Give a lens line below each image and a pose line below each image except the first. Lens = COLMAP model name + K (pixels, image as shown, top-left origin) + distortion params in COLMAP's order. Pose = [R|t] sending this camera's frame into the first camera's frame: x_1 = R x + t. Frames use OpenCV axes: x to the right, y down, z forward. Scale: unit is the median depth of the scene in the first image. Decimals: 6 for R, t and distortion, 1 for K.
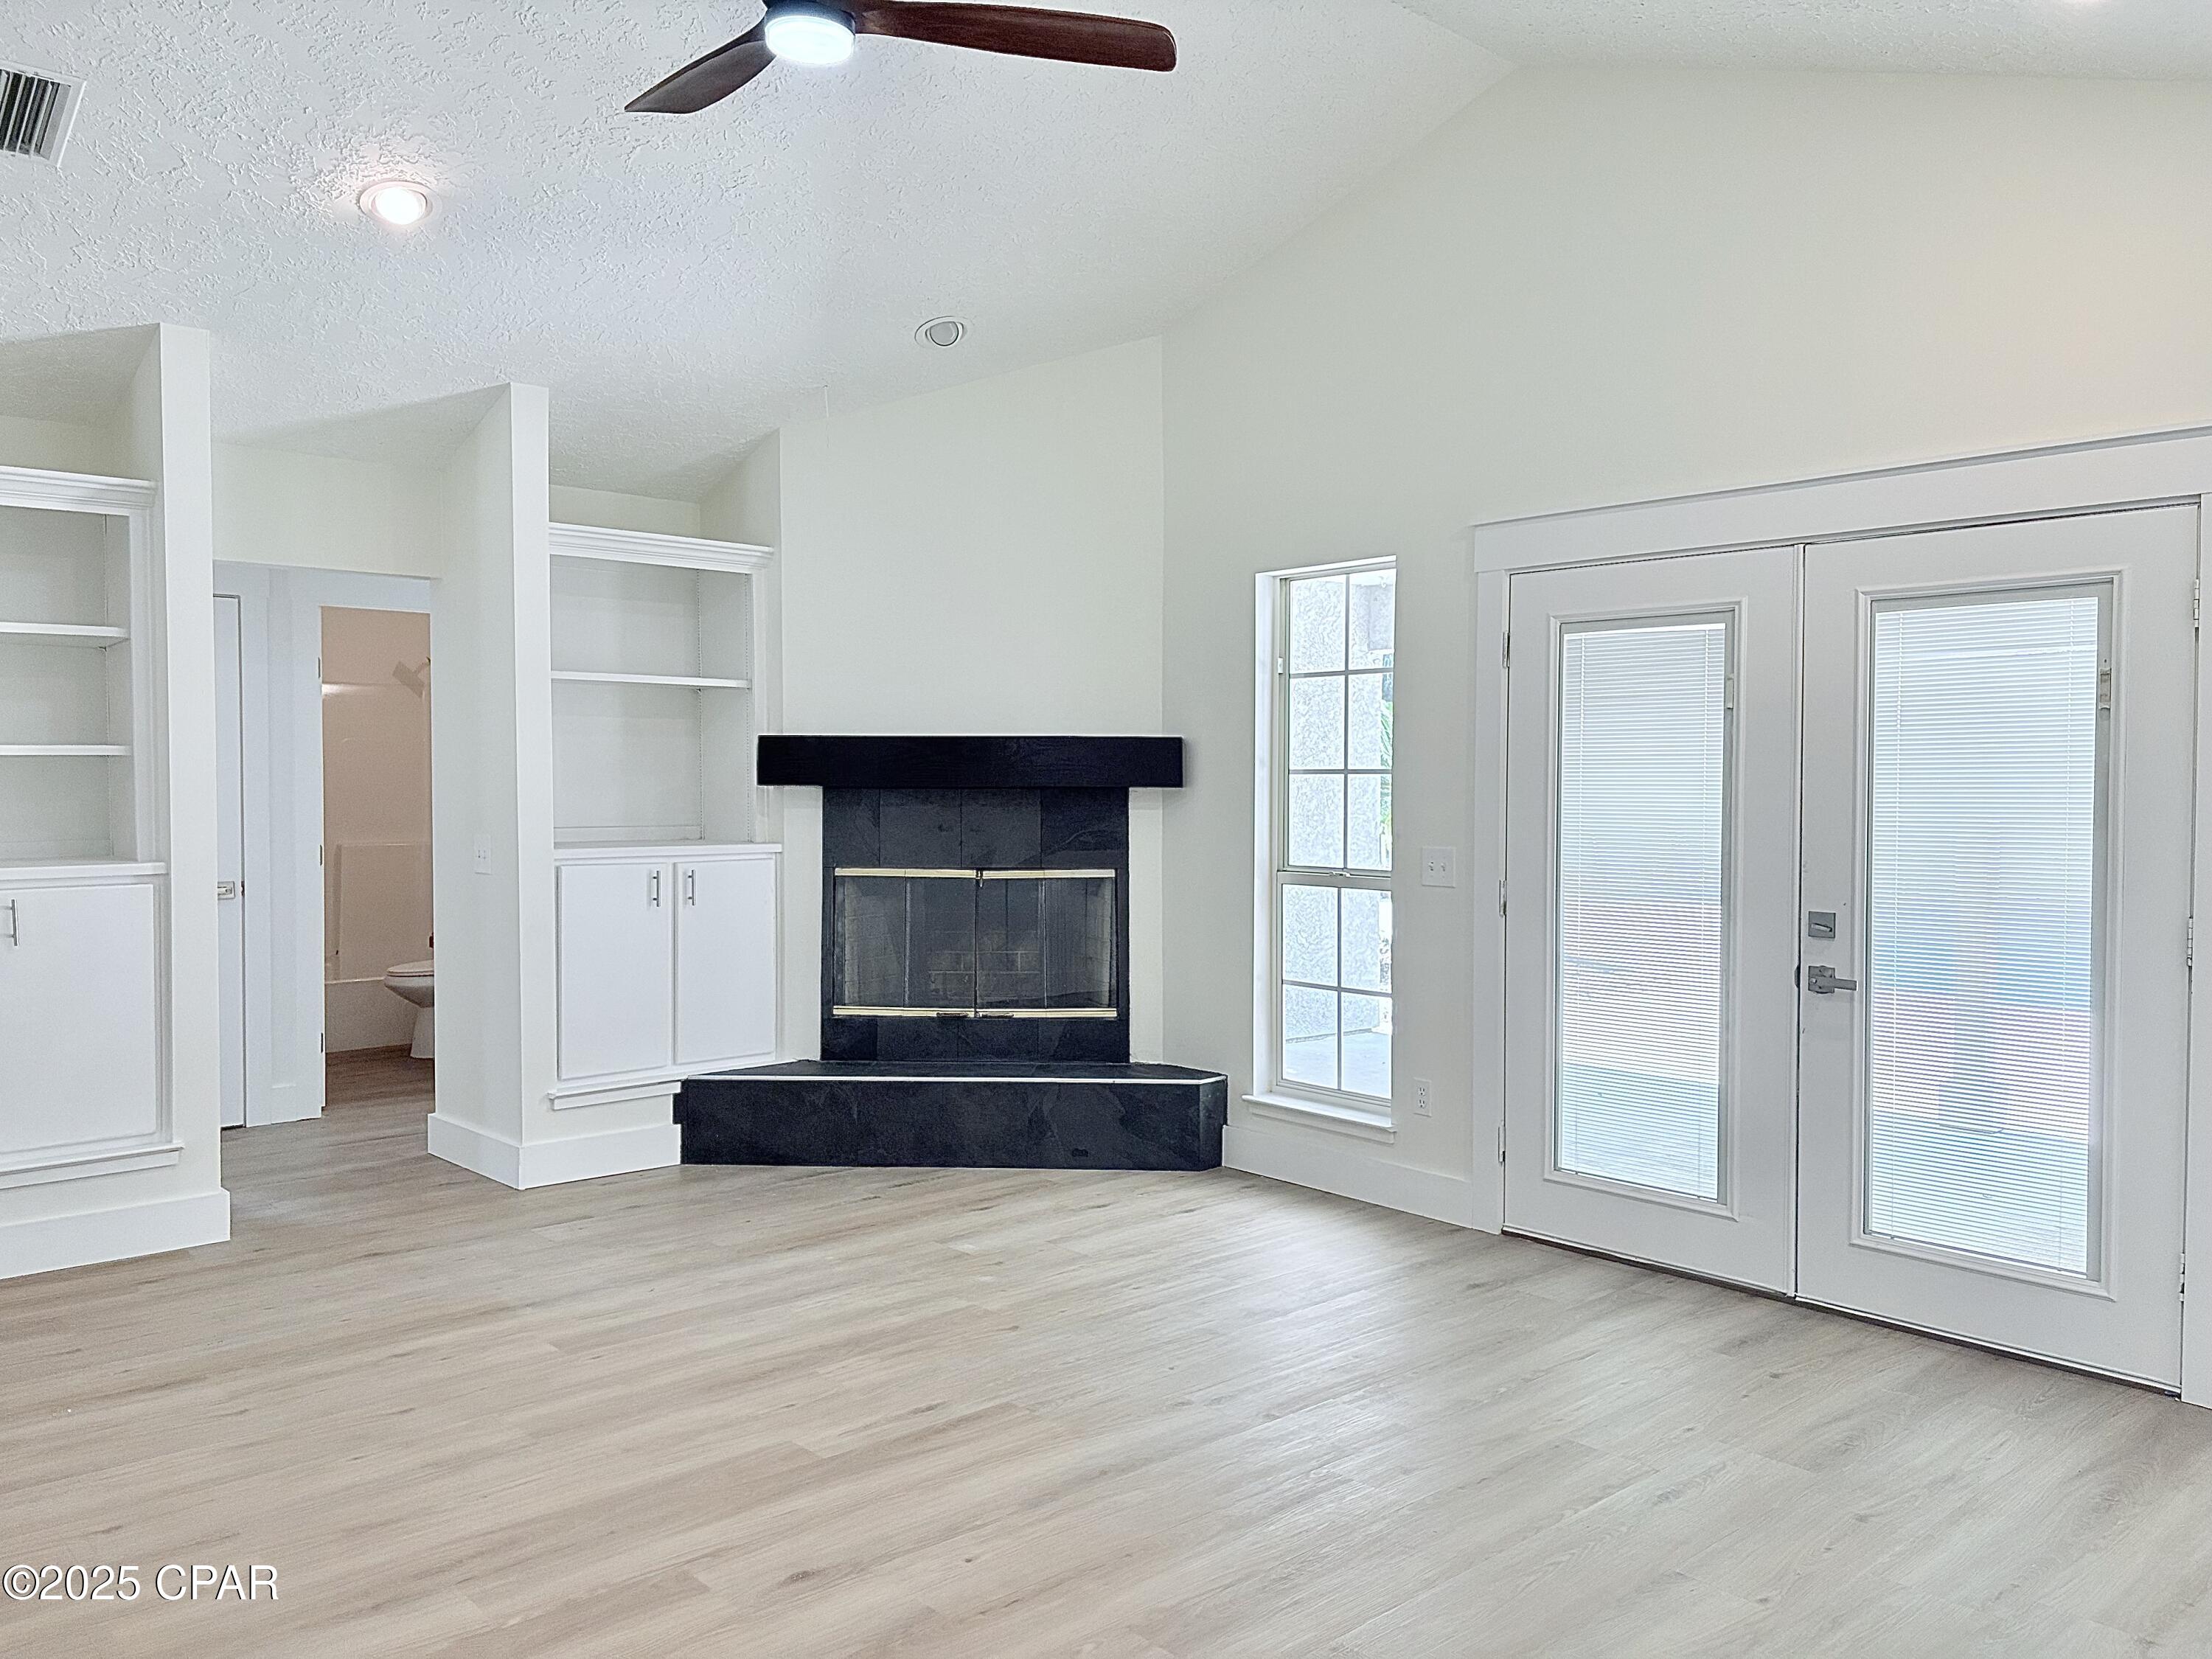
lens RADIAL K [[1678.8, 0, 1106.0], [0, 1678.8, 829.5], [0, 0, 1]] dist [0.007332, -0.000544]
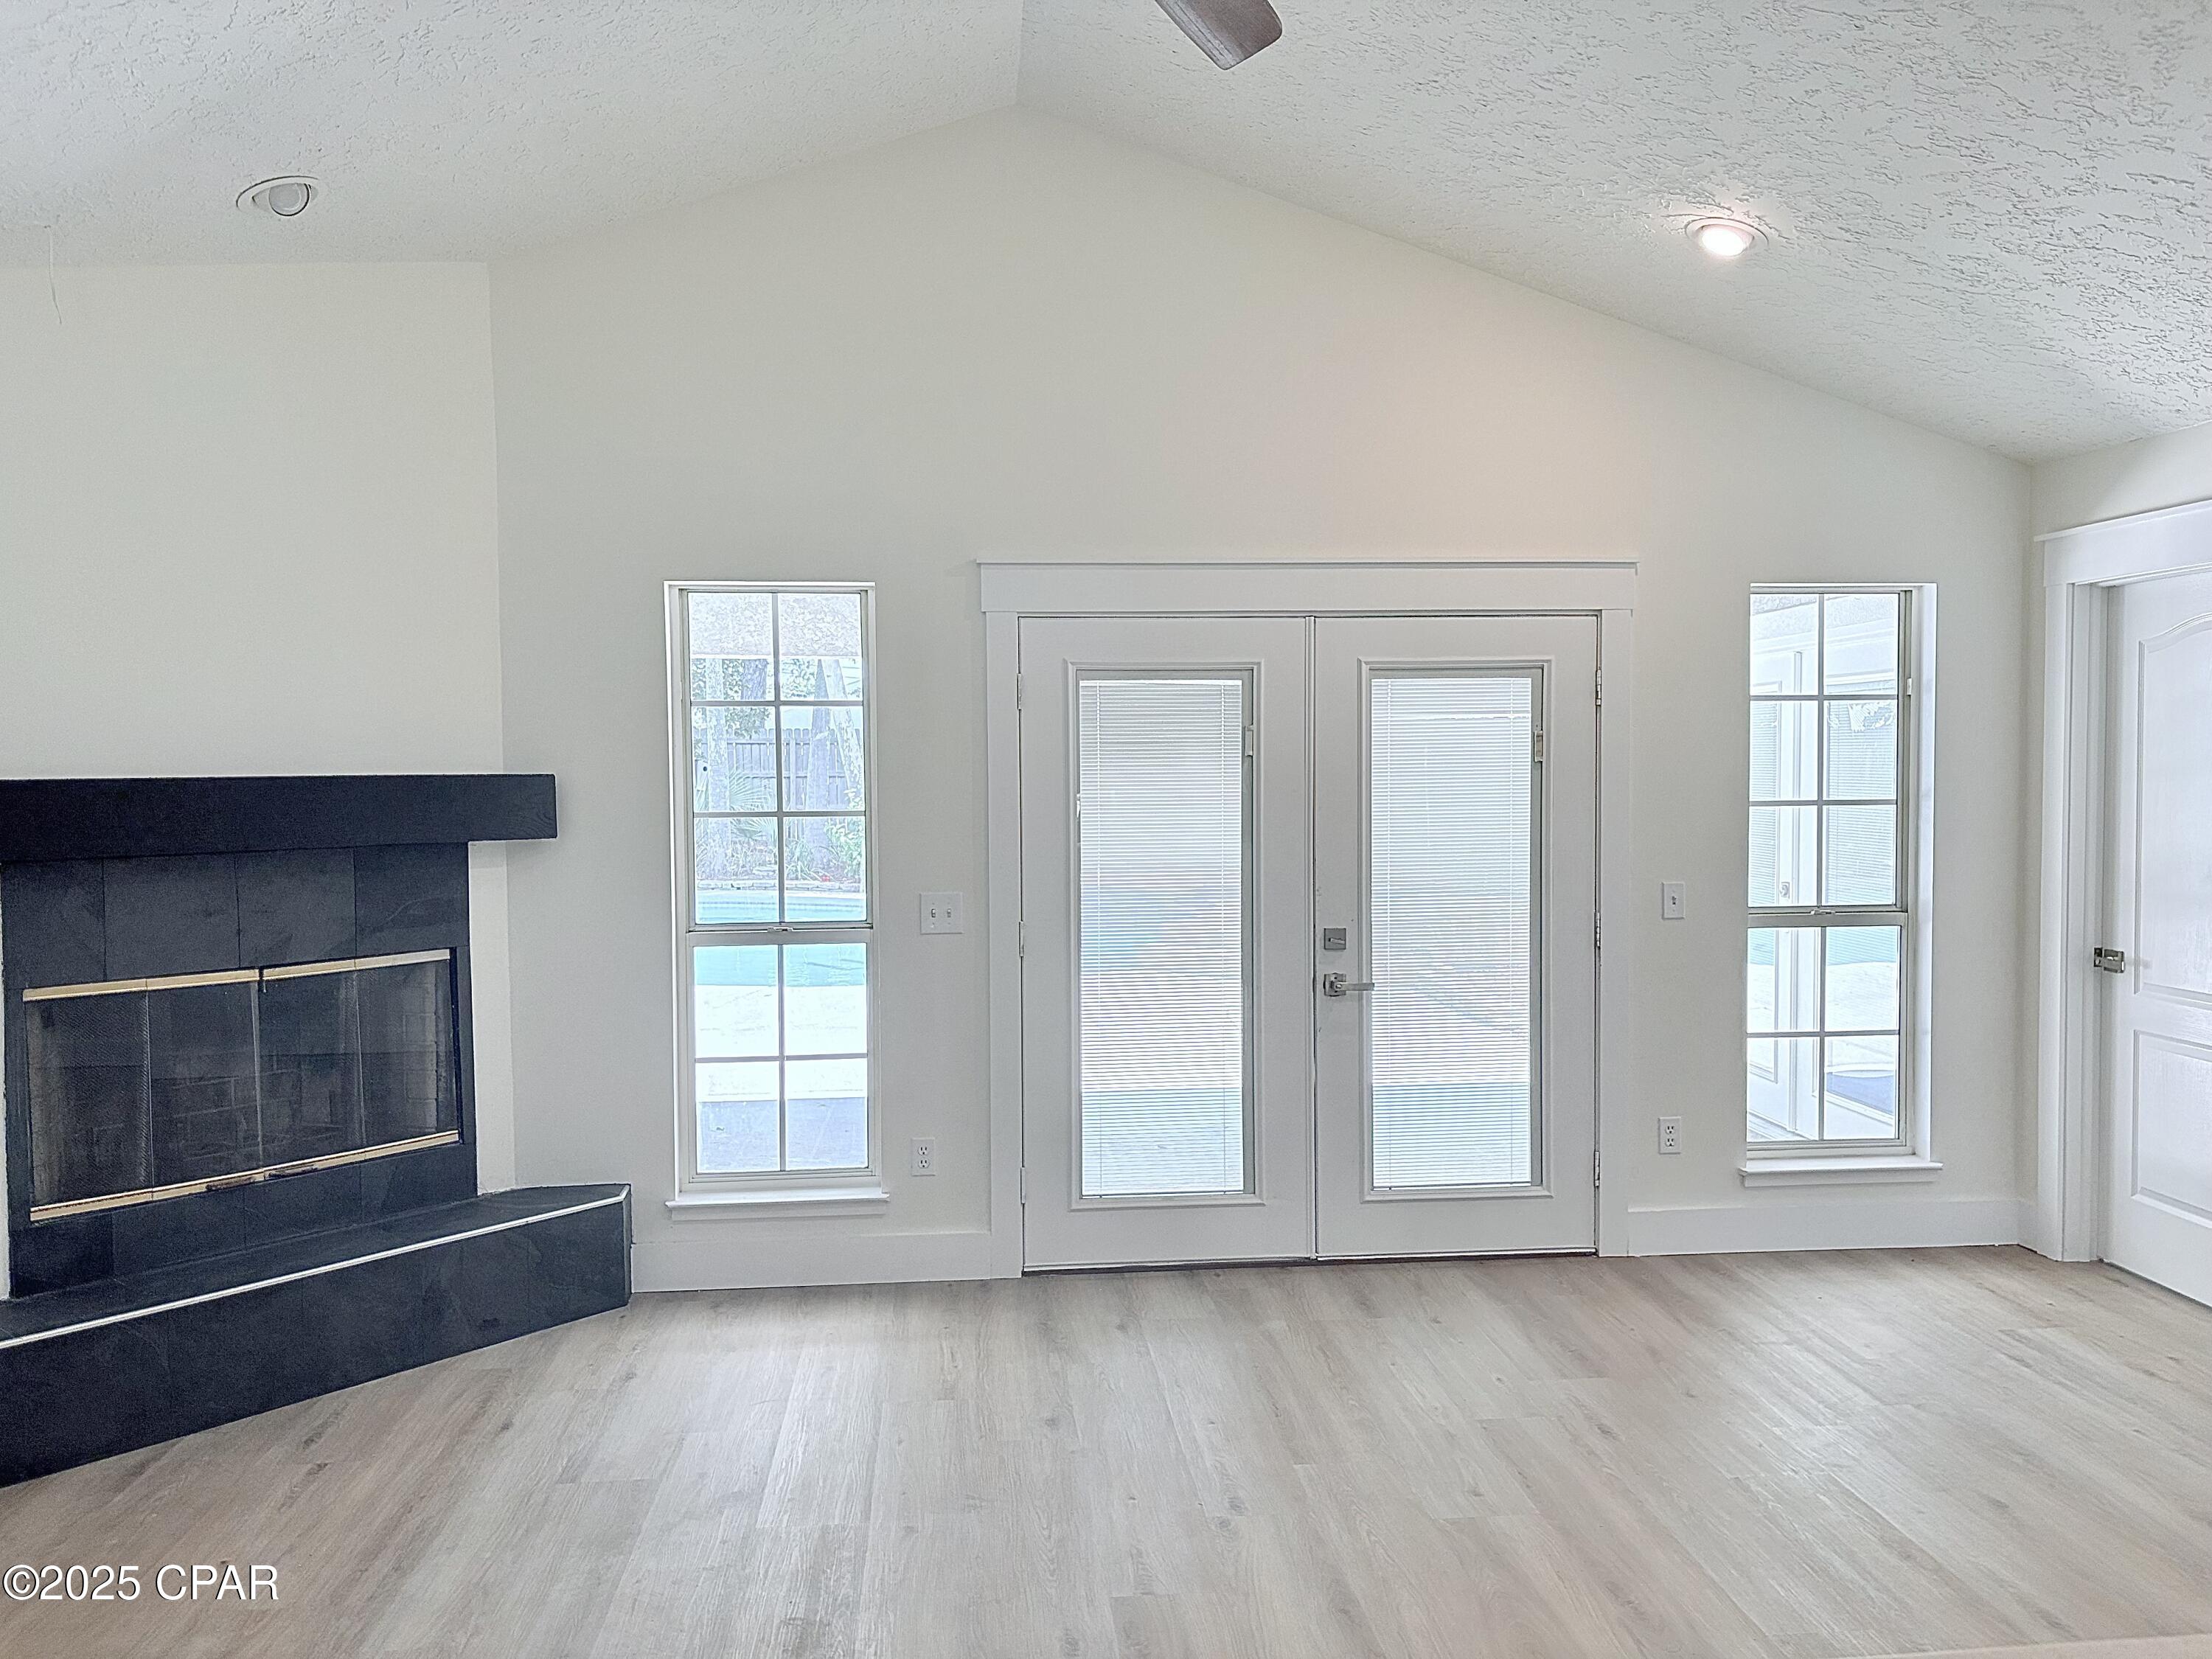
lens RADIAL K [[1678.9, 0, 1106.0], [0, 1678.9, 829.5], [0, 0, 1]] dist [0.089436, -0.132541]
pose [[0.590948, -0.038503, 0.805790, -0.542786], [0.035898, 0.999126, 0.021414, -0.045063], [-0.805910, 0.016271, 0.591814, 0.367653]]
